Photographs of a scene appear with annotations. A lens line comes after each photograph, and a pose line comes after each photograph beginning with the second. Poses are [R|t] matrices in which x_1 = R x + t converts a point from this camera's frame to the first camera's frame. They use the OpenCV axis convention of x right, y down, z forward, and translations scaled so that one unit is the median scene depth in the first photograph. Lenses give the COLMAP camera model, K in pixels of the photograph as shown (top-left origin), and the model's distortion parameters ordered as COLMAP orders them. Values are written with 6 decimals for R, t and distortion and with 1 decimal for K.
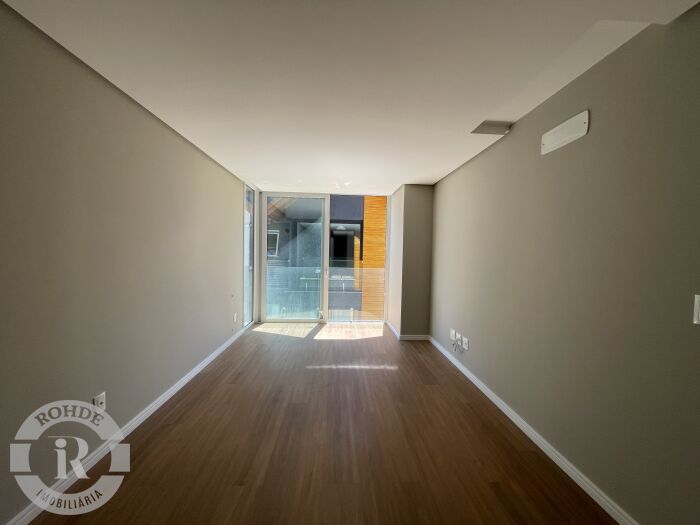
lens RADIAL K [[289.1, 0, 350.0], [0, 289.1, 262.5], [0, 0, 1]] dist [-0.000001, -0.000155]
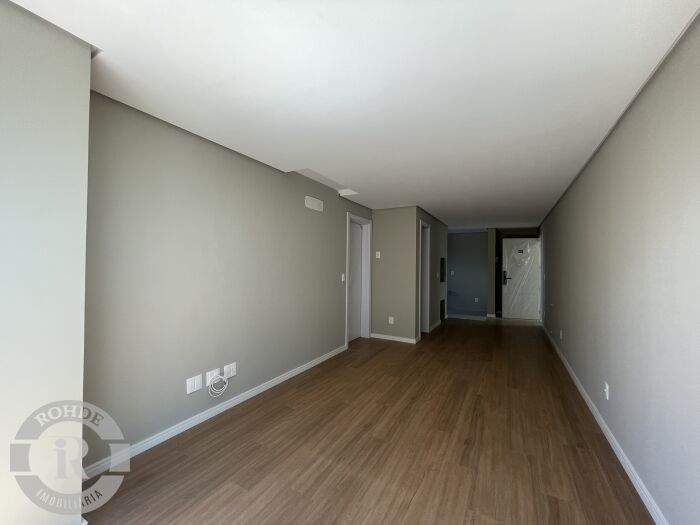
lens RADIAL K [[289.1, 0, 350.0], [0, 289.1, 262.5], [0, 0, 1]] dist [-0.000001, -0.000155]
pose [[-0.850105, -0.026500, 0.525946, -0.416320], [-0.011005, 0.999409, 0.032567, -0.078558], [-0.526498, 0.021898, -0.849894, 1.989480]]
